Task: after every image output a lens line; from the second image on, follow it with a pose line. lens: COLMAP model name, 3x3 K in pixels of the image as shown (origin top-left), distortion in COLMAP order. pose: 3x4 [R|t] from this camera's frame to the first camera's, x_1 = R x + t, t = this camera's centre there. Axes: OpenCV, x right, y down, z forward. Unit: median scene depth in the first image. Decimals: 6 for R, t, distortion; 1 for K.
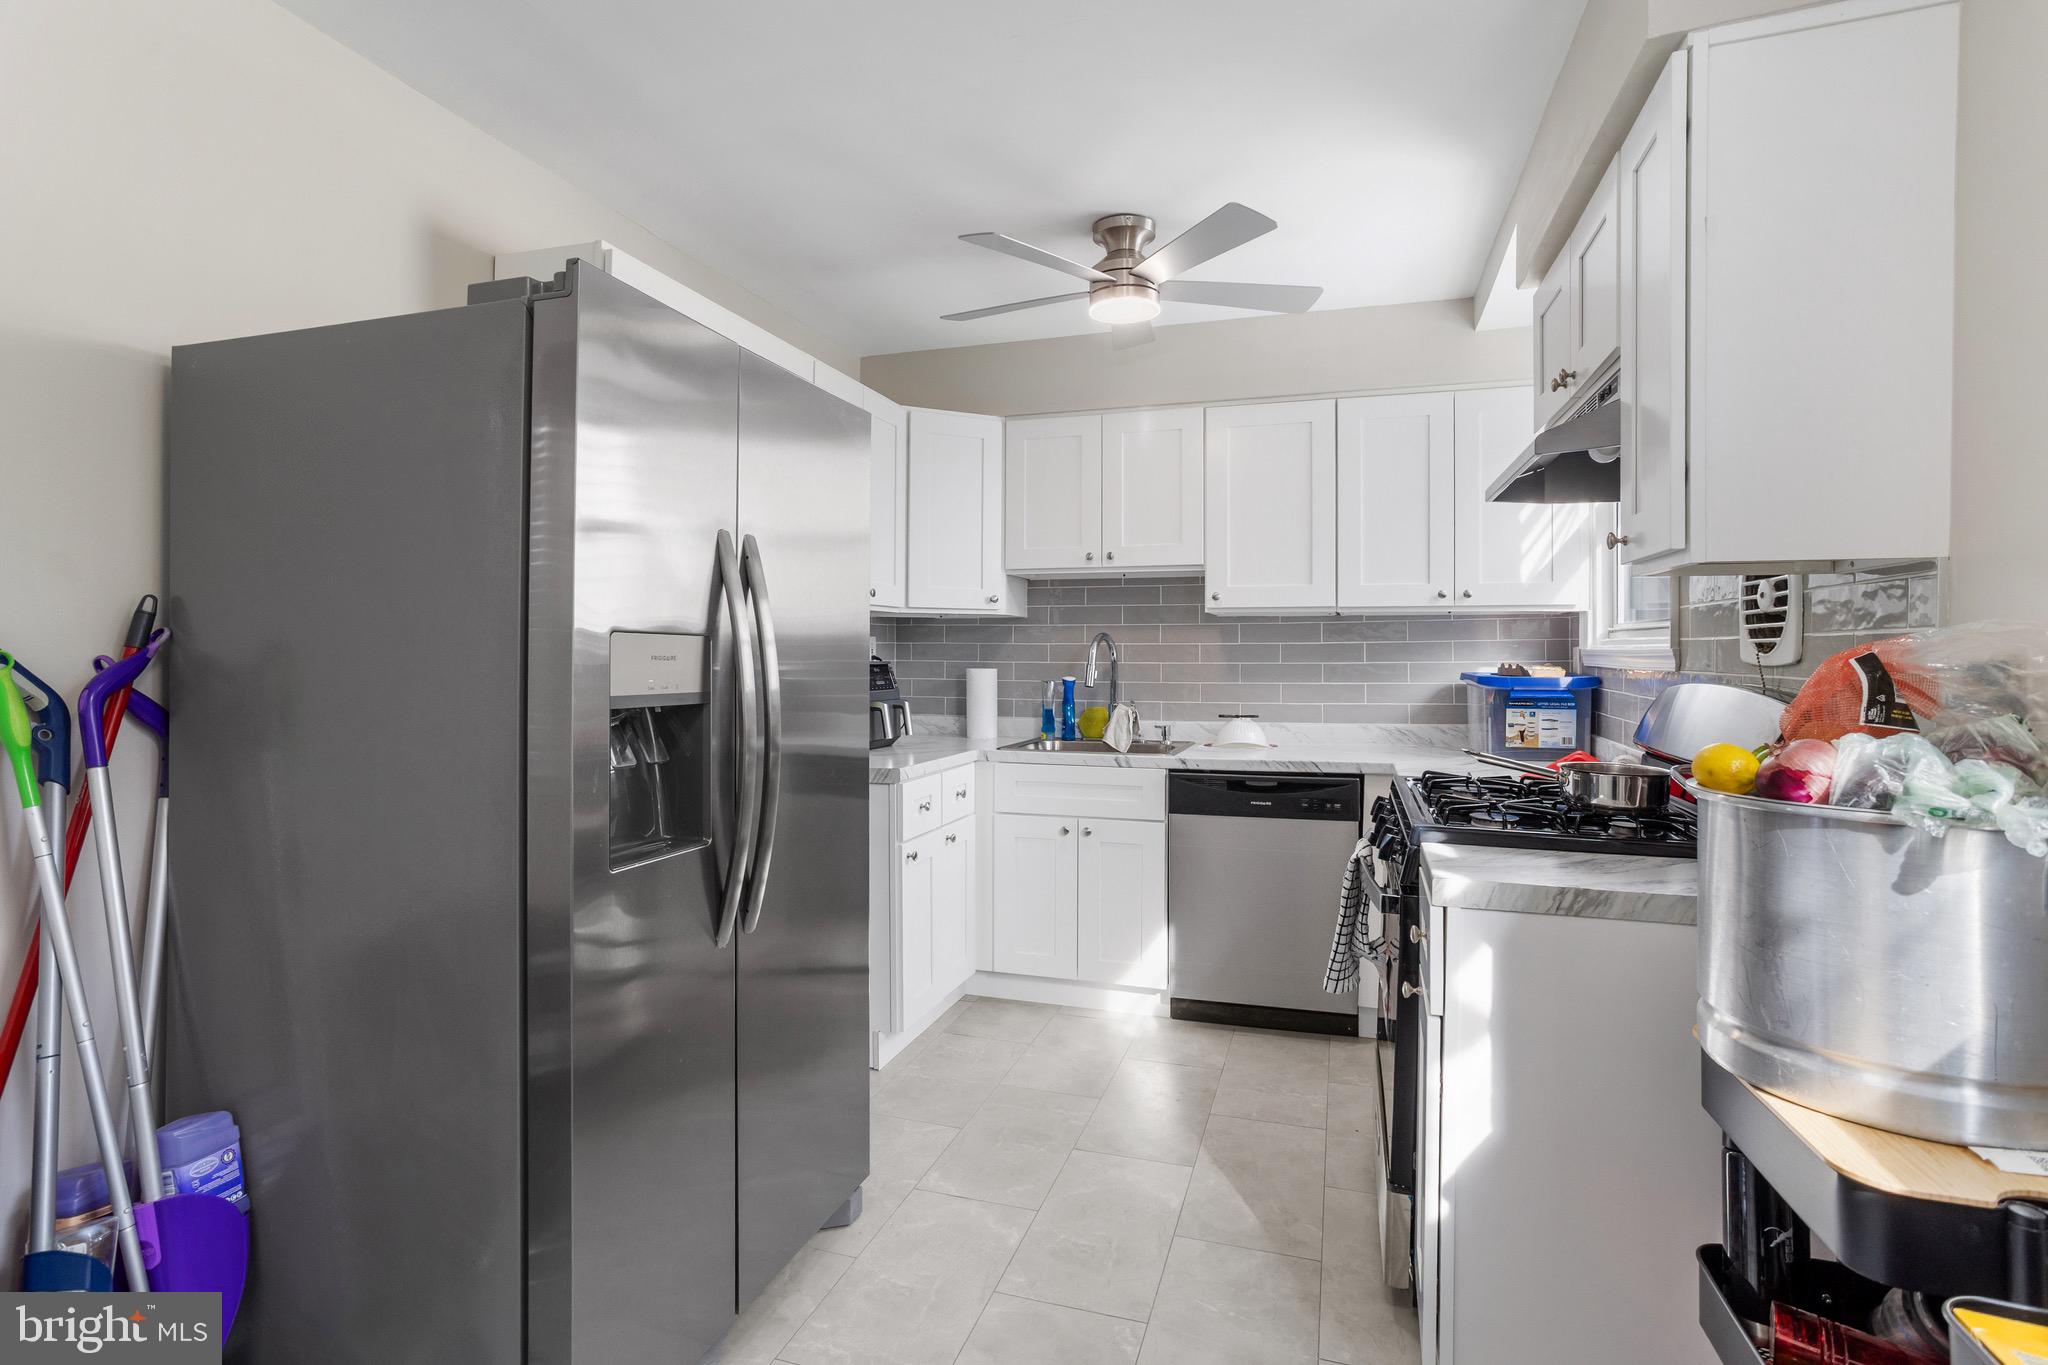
lens RADIAL K [[1004.6, 0, 1019.3], [0, 1004.6, 661.3], [0, 0, 1]] dist [-0.033786, 0.024256]
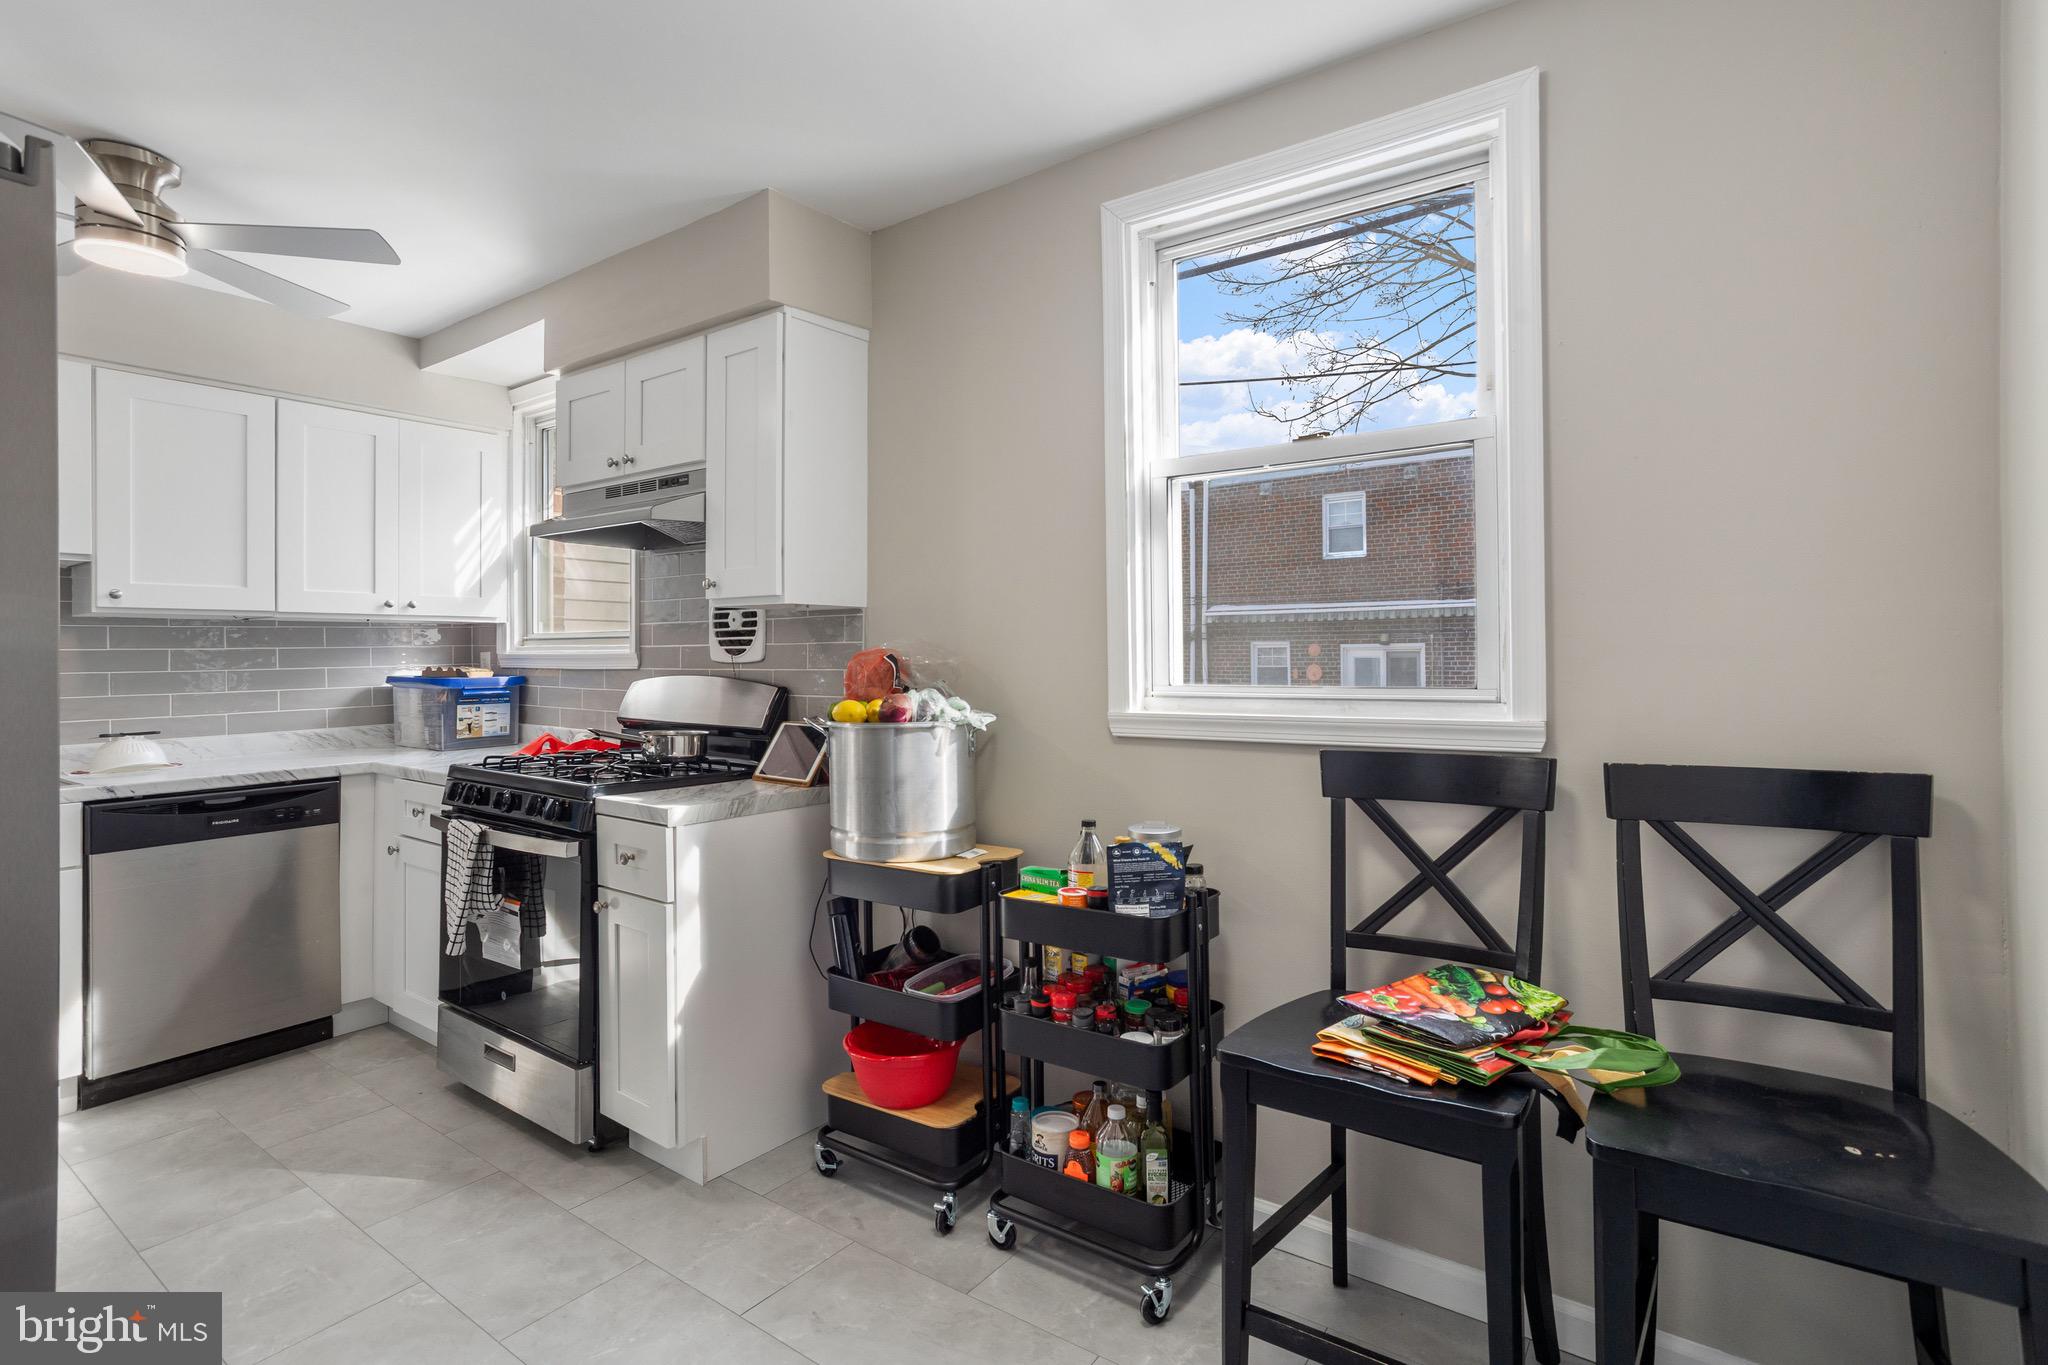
lens RADIAL K [[999.3, 0, 1008.3], [0, 999.3, 666.2], [0, 0, 1]] dist [-0.056336, 0.037029]
pose [[0.297983, -0.013171, 0.954480, -0.415657], [0.015595, 0.999839, 0.008929, 0.001545], [-0.954444, 0.012224, 0.298141, 0.045519]]
